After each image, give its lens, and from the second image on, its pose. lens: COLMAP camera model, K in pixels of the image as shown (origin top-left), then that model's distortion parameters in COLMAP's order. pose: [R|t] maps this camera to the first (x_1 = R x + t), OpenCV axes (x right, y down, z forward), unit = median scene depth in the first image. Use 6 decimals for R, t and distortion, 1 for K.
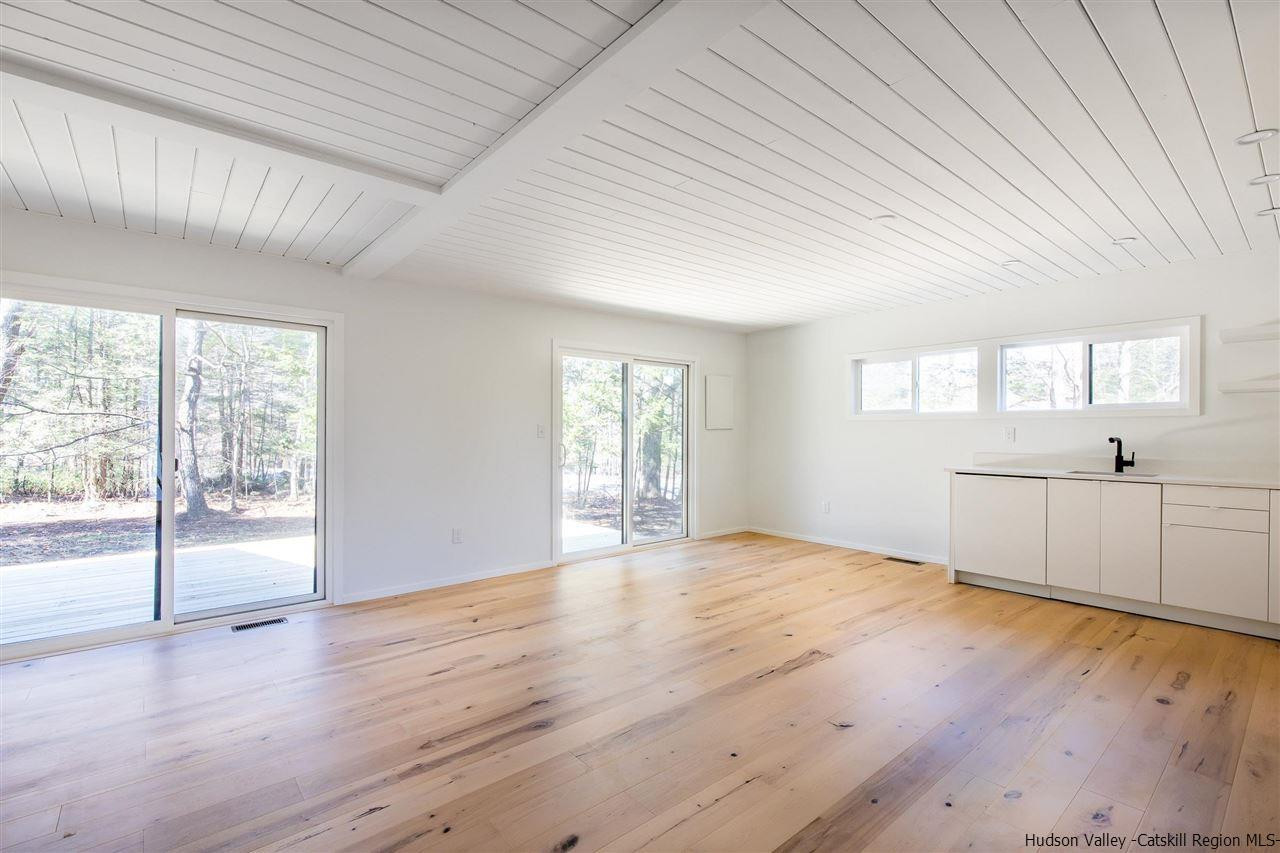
lens RADIAL K [[574.2, 0, 638.8], [0, 574.2, 429.5], [0, 0, 1]] dist [0.002418, 0.000156]
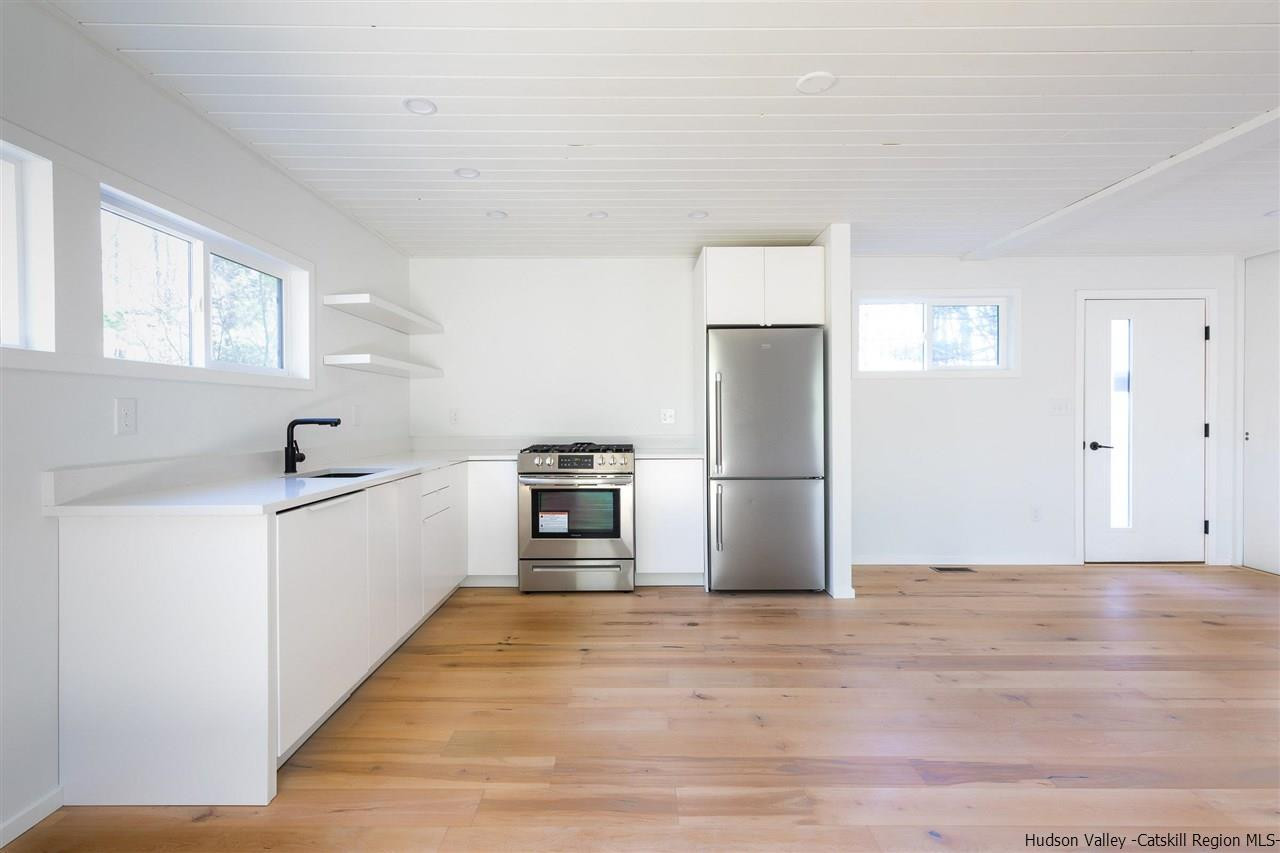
lens RADIAL K [[574.2, 0, 636.7], [0, 574.2, 422.3], [0, 0, 1]] dist [0.002418, 0.000156]
pose [[-0.764227, -0.006489, 0.644915, 0.141069], [-0.000240, 0.999952, 0.009777, 0.013142], [-0.644948, 0.007318, -0.764192, 1.460585]]
